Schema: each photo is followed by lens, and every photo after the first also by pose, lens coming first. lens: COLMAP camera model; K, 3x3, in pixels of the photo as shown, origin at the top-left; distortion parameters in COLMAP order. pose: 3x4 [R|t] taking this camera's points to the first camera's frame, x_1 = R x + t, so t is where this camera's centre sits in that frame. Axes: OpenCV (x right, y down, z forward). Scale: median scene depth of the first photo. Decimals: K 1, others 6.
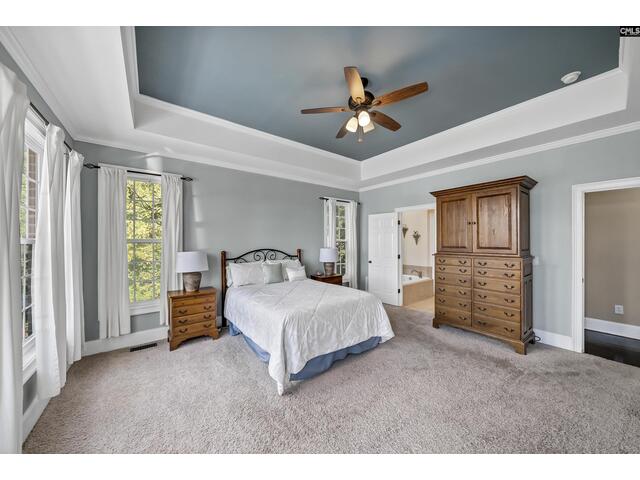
lens RADIAL K [[227.1, 0, 310.3], [0, 227.1, 239.8], [0, 0, 1]] dist [0.000676, 0.000041]
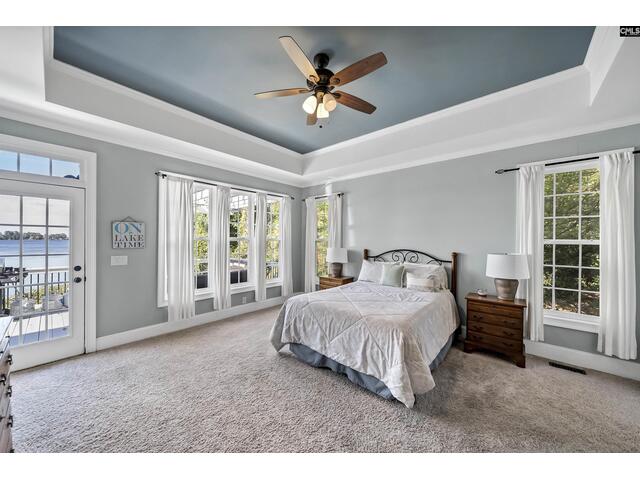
lens RADIAL K [[231.2, 0, 320.0], [0, 231.2, 240.0], [0, 0, 1]] dist [-0.000517, 0.000005]
pose [[0.227699, 0.004209, -0.973722, 0.752098], [-0.007905, 0.999966, 0.002474, 0.003015], [0.973699, 0.007134, 0.227724, 0.543618]]
